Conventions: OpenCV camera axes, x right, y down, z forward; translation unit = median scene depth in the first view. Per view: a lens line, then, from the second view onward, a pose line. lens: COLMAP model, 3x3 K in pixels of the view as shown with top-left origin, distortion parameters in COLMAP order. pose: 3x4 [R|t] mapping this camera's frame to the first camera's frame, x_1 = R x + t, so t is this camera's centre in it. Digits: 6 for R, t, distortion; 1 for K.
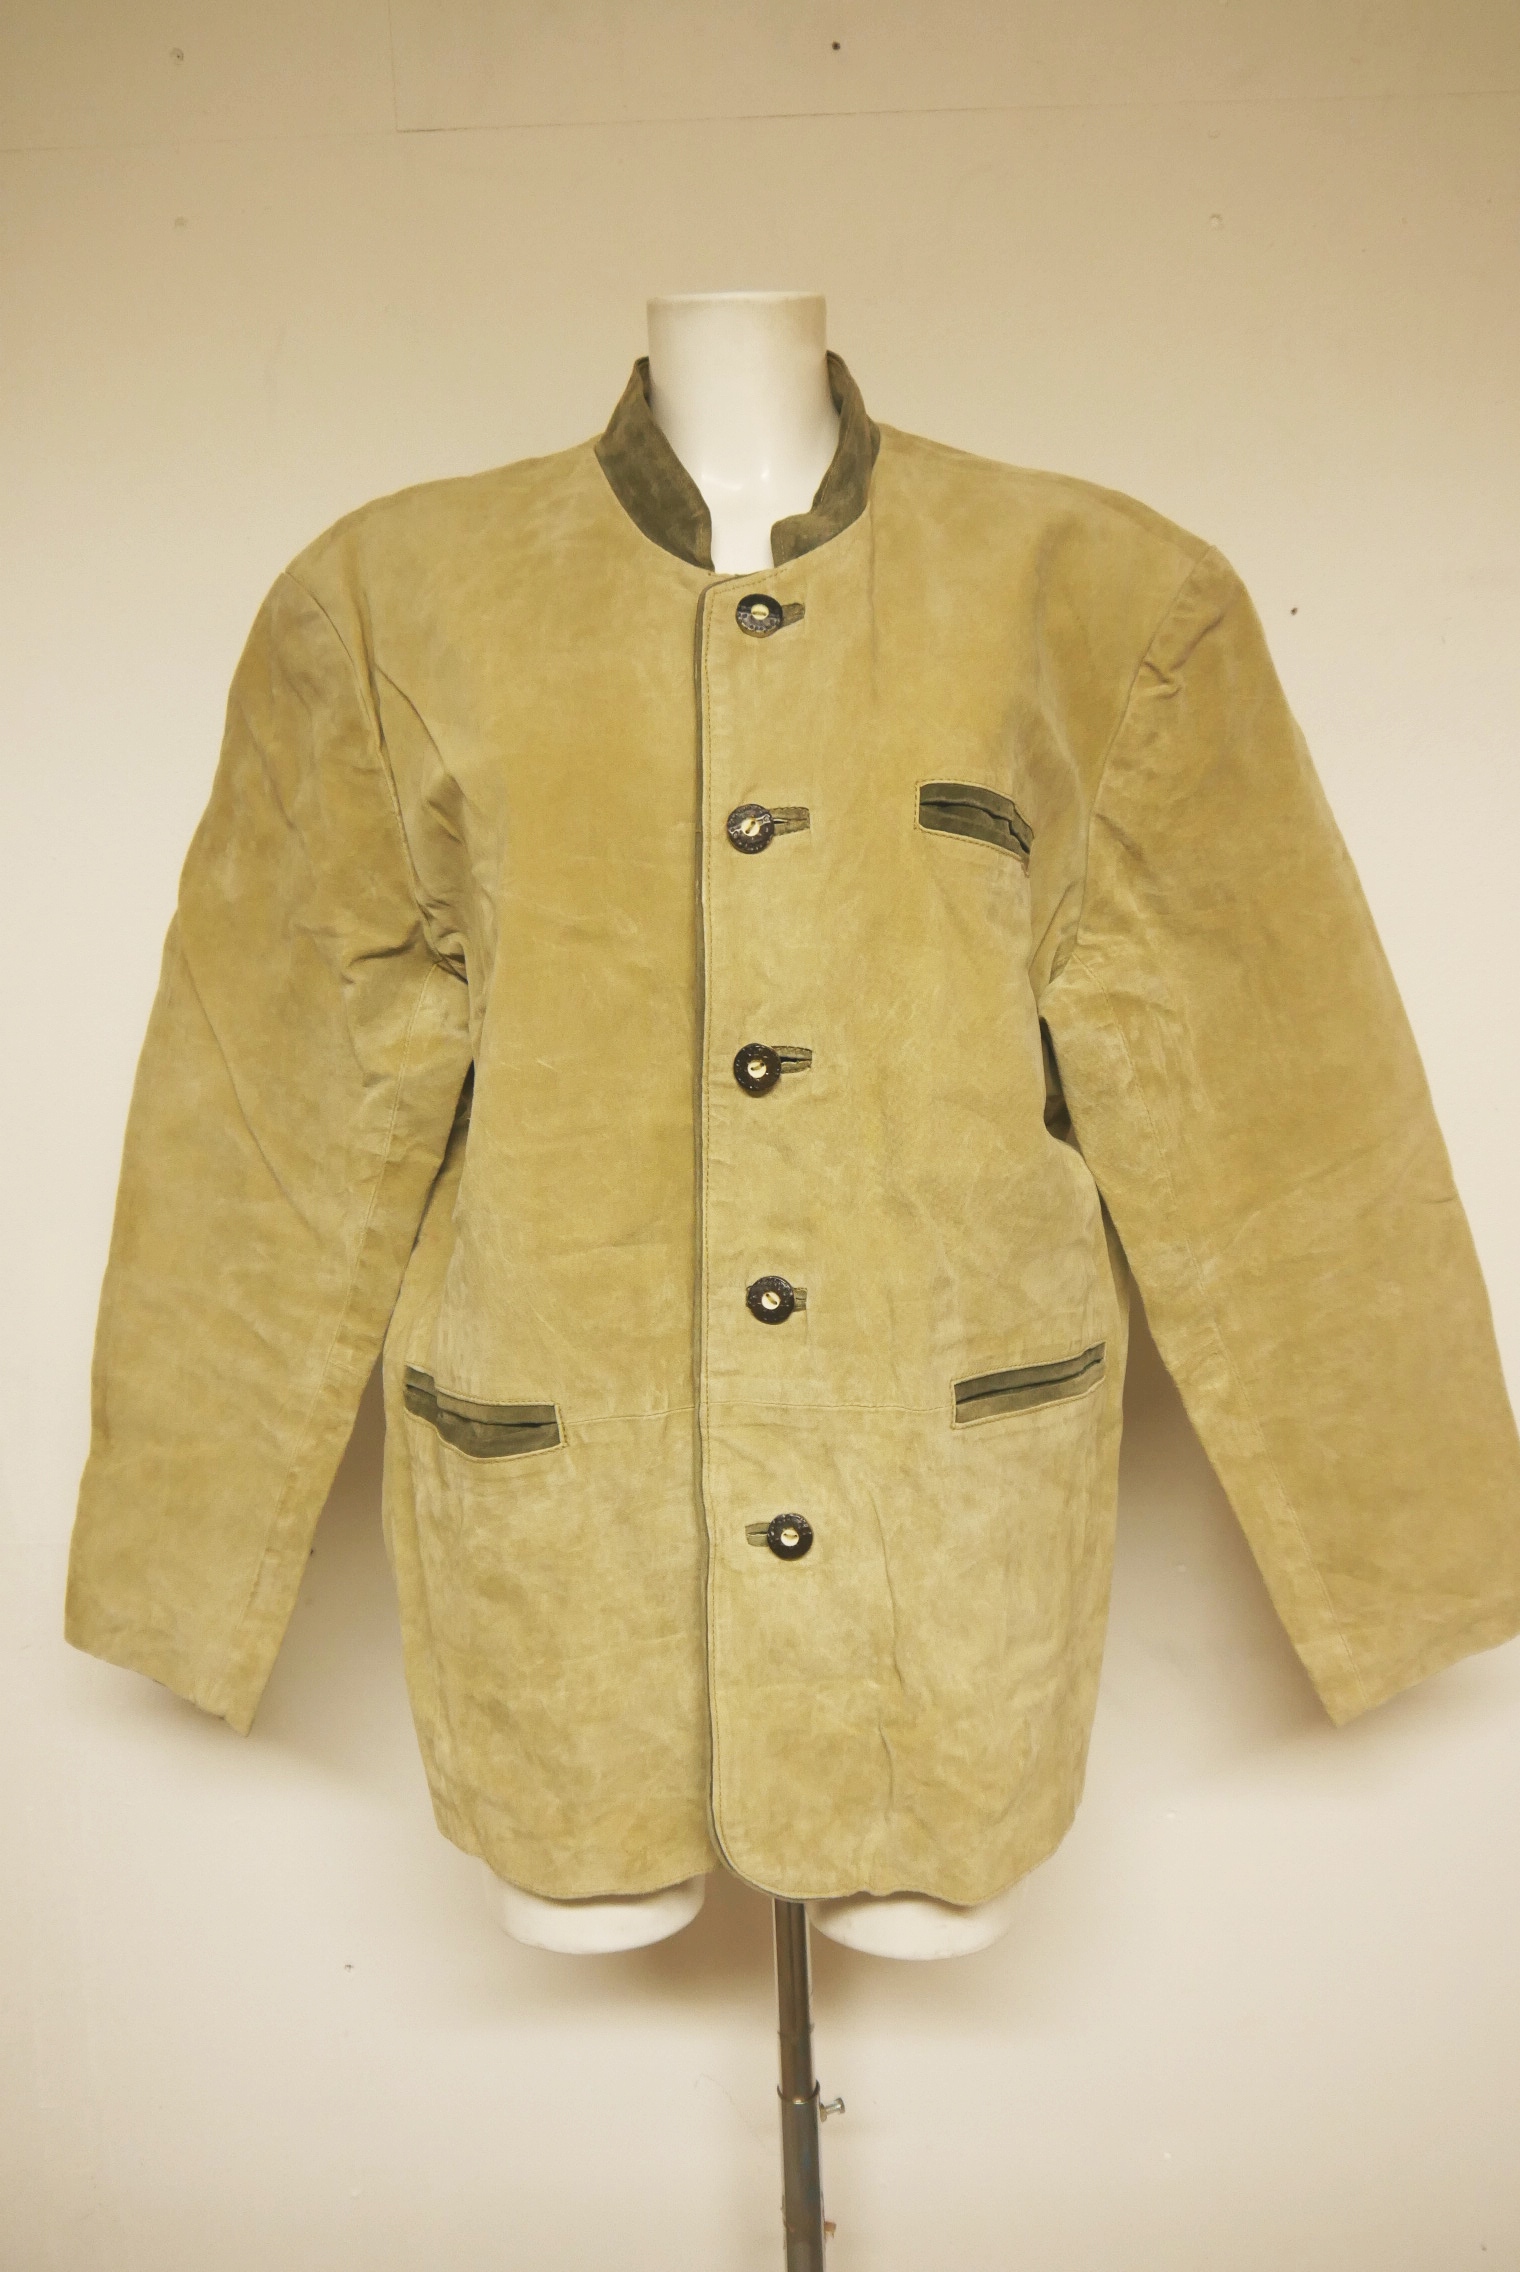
lens RADIAL K [[1863.7, 0, 753.2], [0, 1863.7, 1139.3], [0, 0, 1]] dist [-0.047289, 0.026120]
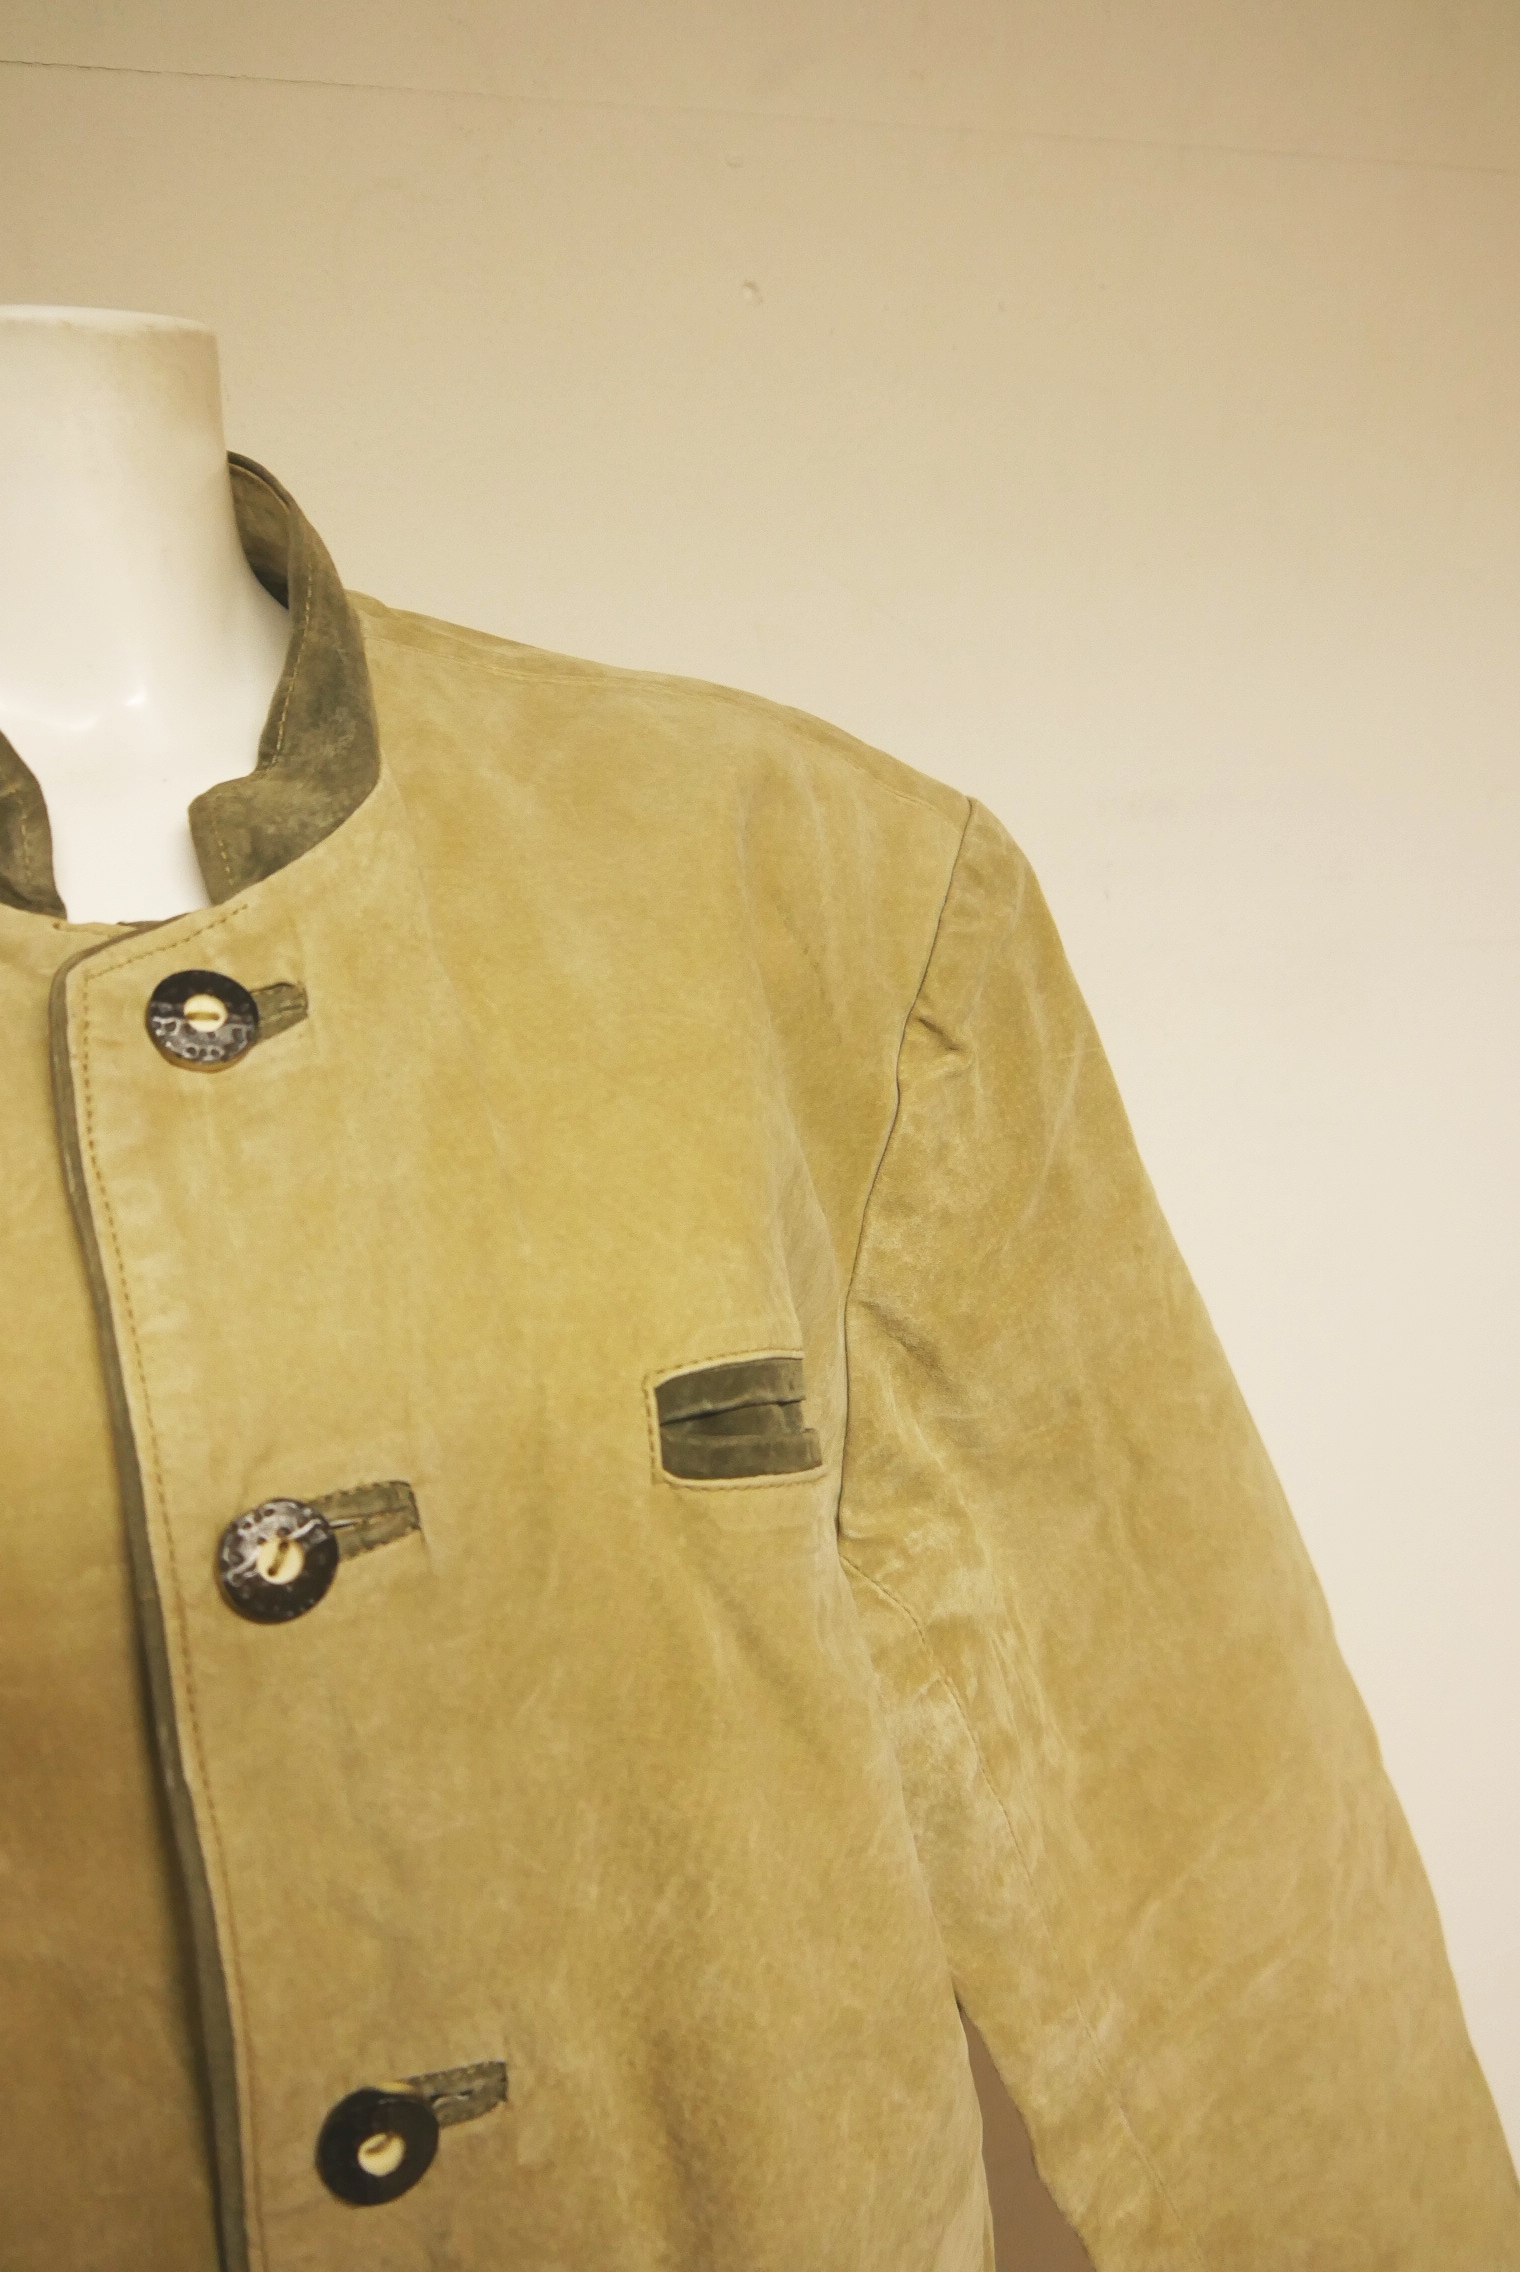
lens RADIAL K [[1863.7, 0, 753.2], [0, 1863.7, 1139.3], [0, 0, 1]] dist [-0.047289, 0.026120]
pose [[0.908081, -0.117858, 0.401868, -0.052663], [0.156483, 0.985569, -0.064554, -0.192764], [-0.388461, 0.121506, 0.913419, 0.523093]]
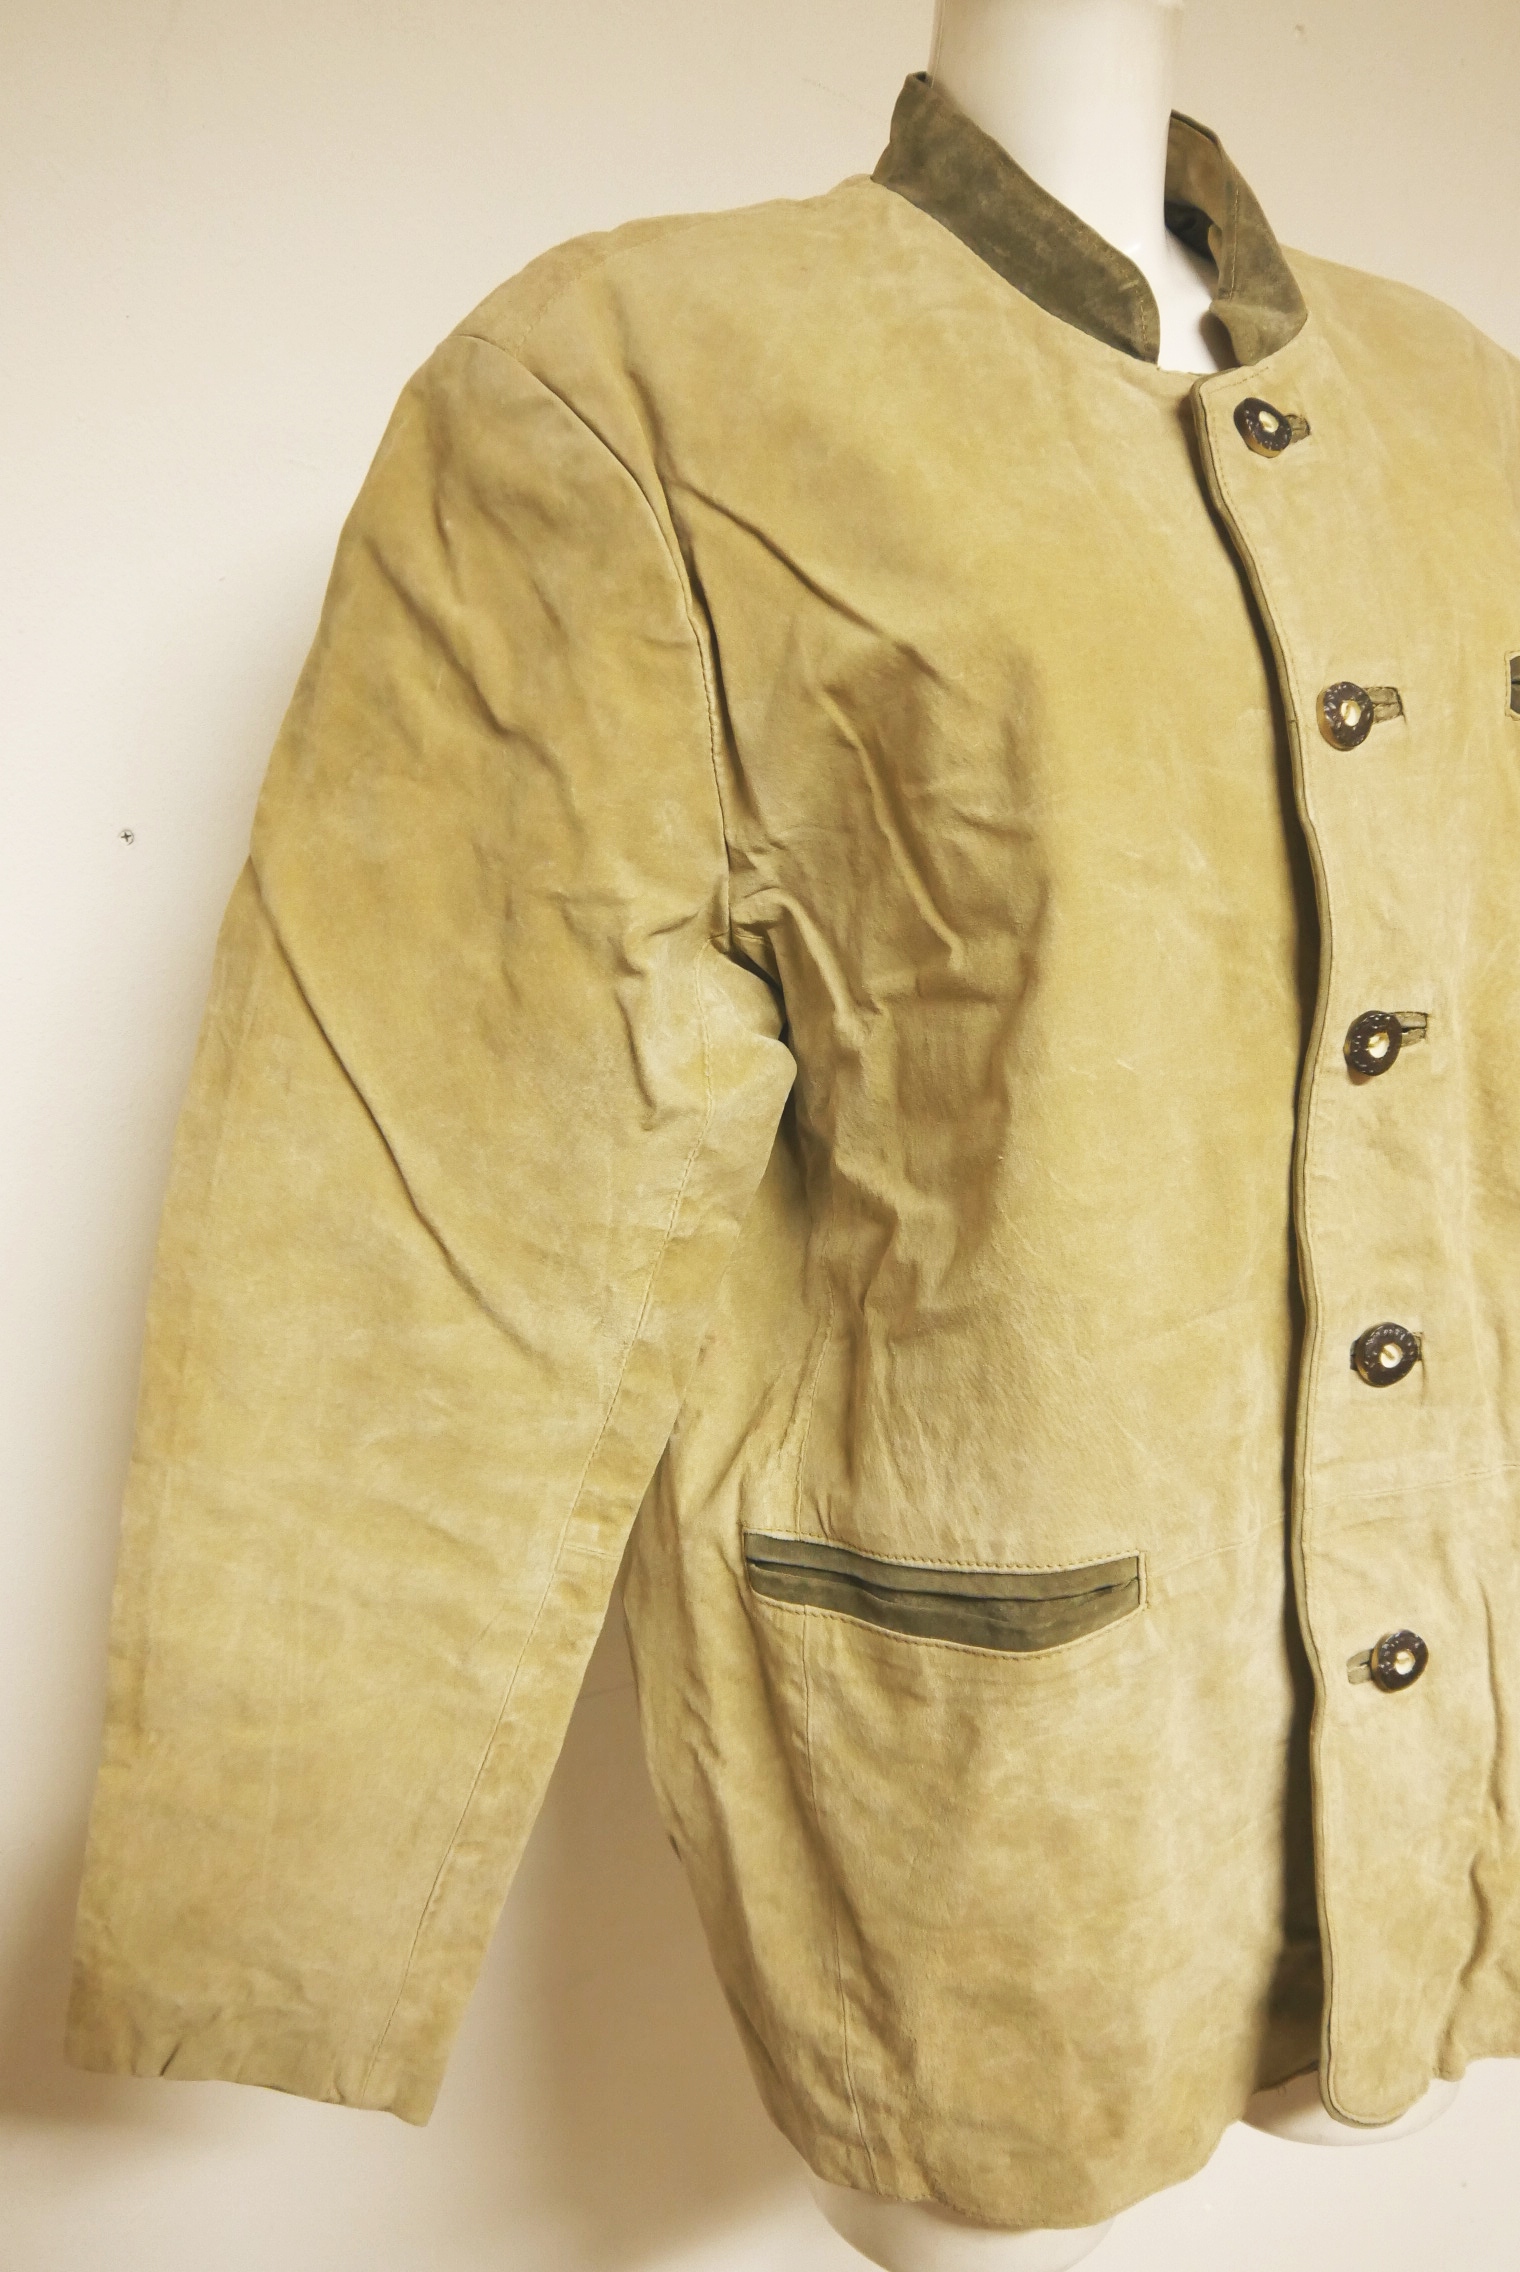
lens RADIAL K [[1863.7, 0, 753.2], [0, 1863.7, 1139.3], [0, 0, 1]] dist [-0.047289, 0.026120]
pose [[0.898268, -0.106529, 0.426341, -0.478549], [0.101932, 0.994222, 0.033662, -0.045520], [-0.427463, 0.013220, 0.903936, 0.403276]]
